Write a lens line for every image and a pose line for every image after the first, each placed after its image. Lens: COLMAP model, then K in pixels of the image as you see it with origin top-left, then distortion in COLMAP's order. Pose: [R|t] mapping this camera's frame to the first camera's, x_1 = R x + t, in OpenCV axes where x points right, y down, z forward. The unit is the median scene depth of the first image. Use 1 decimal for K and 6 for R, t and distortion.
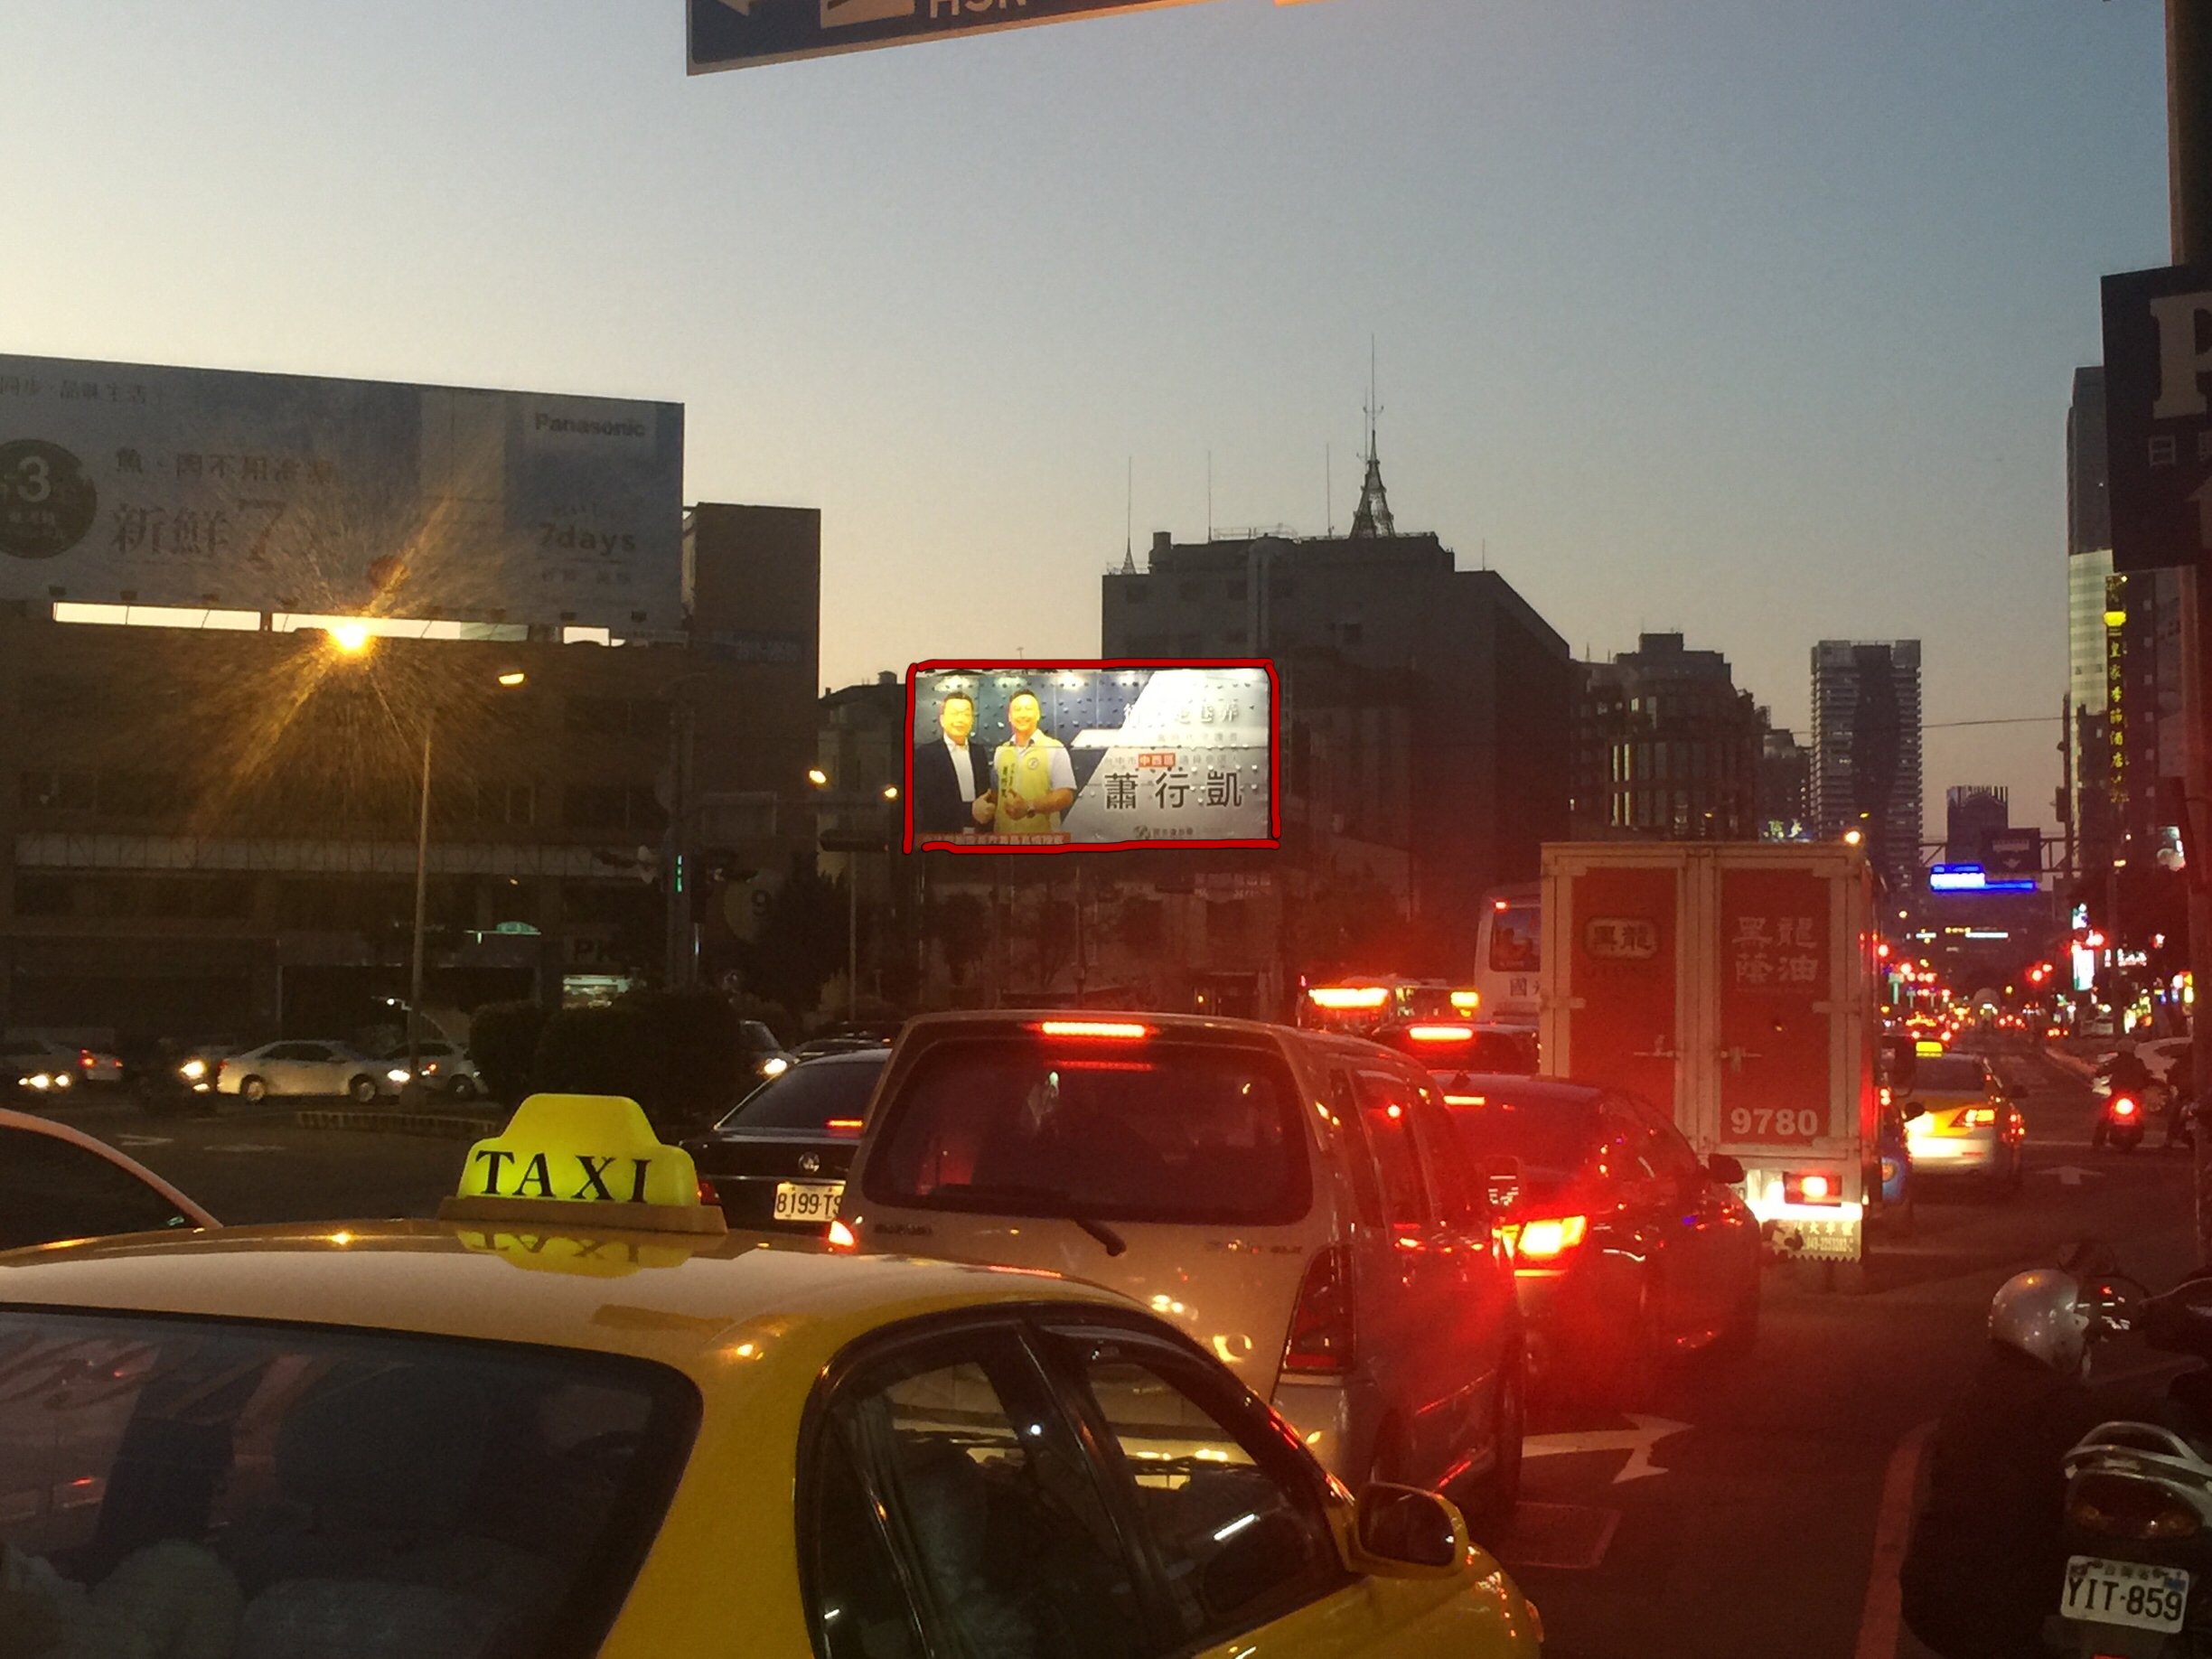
lens RADIAL K [[3037.6, 0, 1111.2], [0, 3037.6, 828.9], [0, 0, 1]] dist [0.100392, 0.000000]
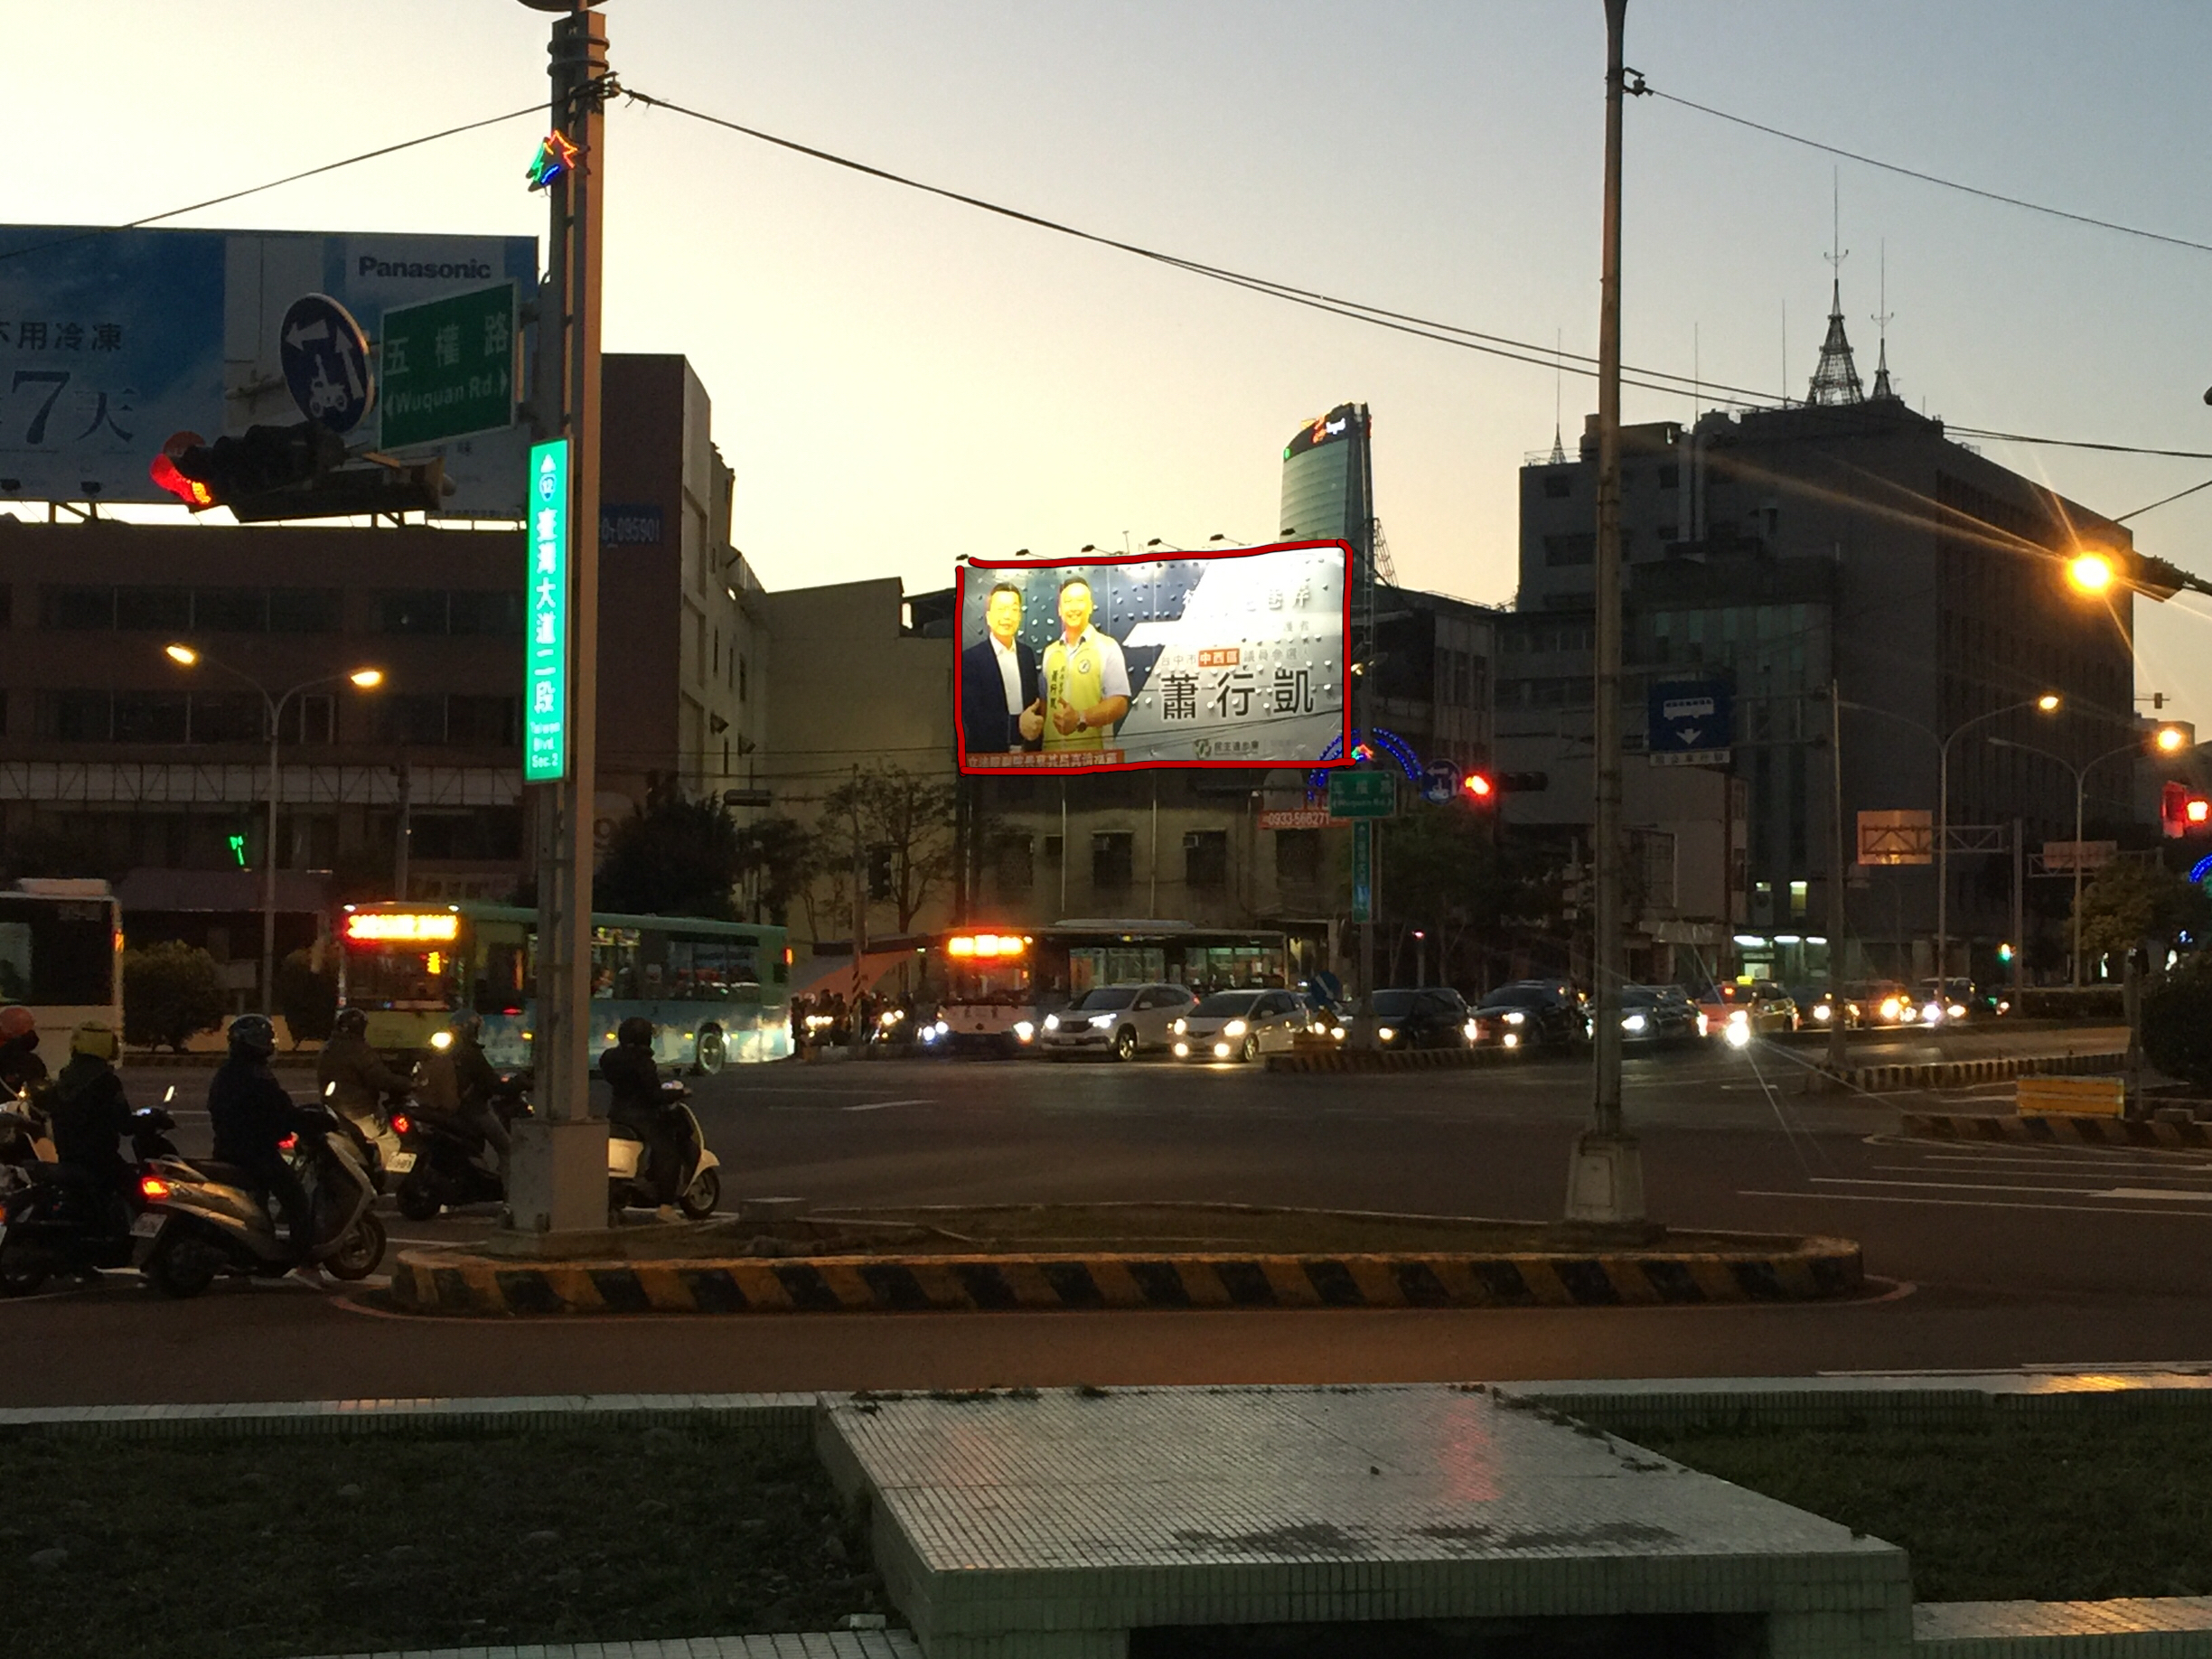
lens RADIAL K [[3037.6, 0, 1101.6], [0, 3037.6, 833.0], [0, 0, 1]] dist [0.100392, 0.000000]
pose [[0.959228, -0.009449, -0.282476, 0.211629], [0.013833, 0.999813, 0.013531, 0.012596], [0.282296, -0.016887, 0.959179, 0.210573]]
